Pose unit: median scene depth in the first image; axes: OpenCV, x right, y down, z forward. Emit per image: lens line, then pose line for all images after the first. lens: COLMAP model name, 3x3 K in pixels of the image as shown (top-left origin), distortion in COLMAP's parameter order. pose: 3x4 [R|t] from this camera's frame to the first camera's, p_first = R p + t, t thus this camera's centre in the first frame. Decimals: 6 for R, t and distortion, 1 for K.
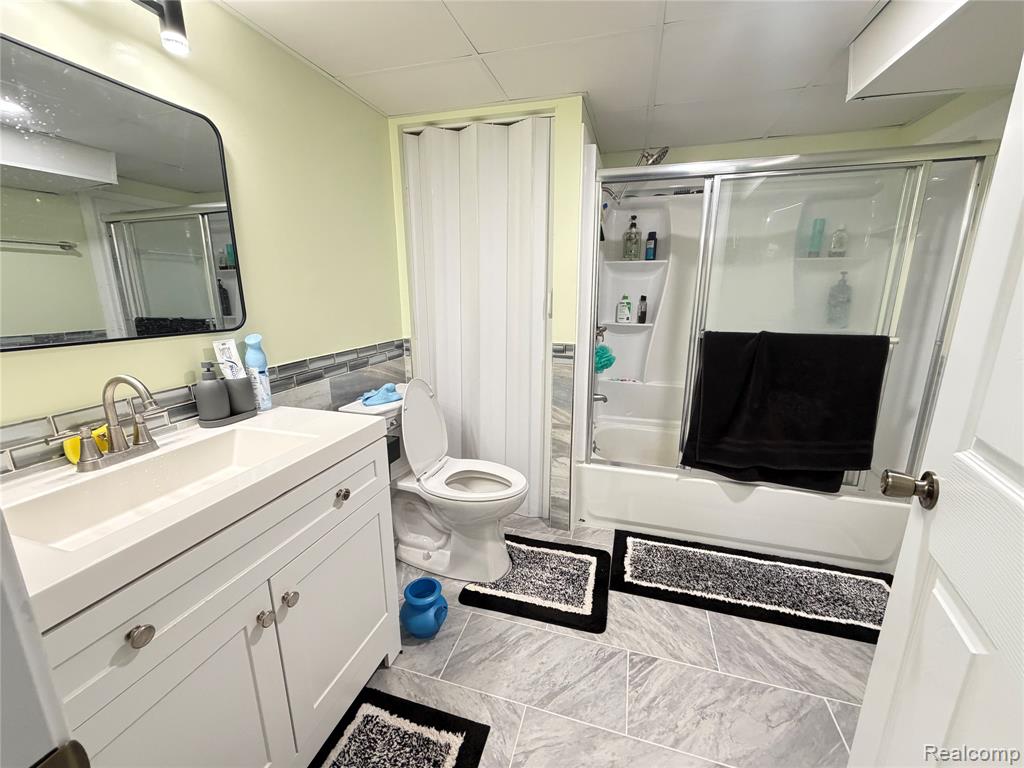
lens RADIAL K [[411.7, 0, 508.5], [0, 411.7, 383.1], [0, 0, 1]] dist [-0.000728, -0.000088]
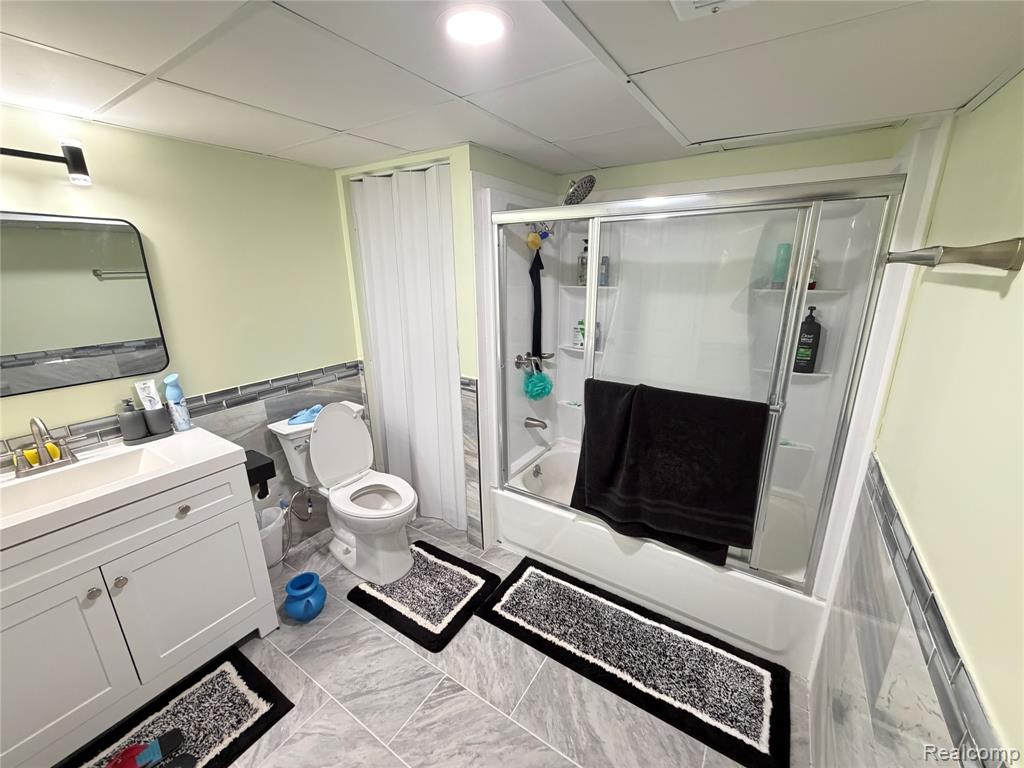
lens RADIAL K [[411.7, 0, 508.5], [0, 411.7, 383.1], [0, 0, 1]] dist [-0.000728, -0.000088]
pose [[0.958422, 0.066198, -0.277569, 0.617877], [-0.051889, 0.996932, 0.058594, -0.175688], [0.280596, -0.041755, 0.958917, 0.021087]]
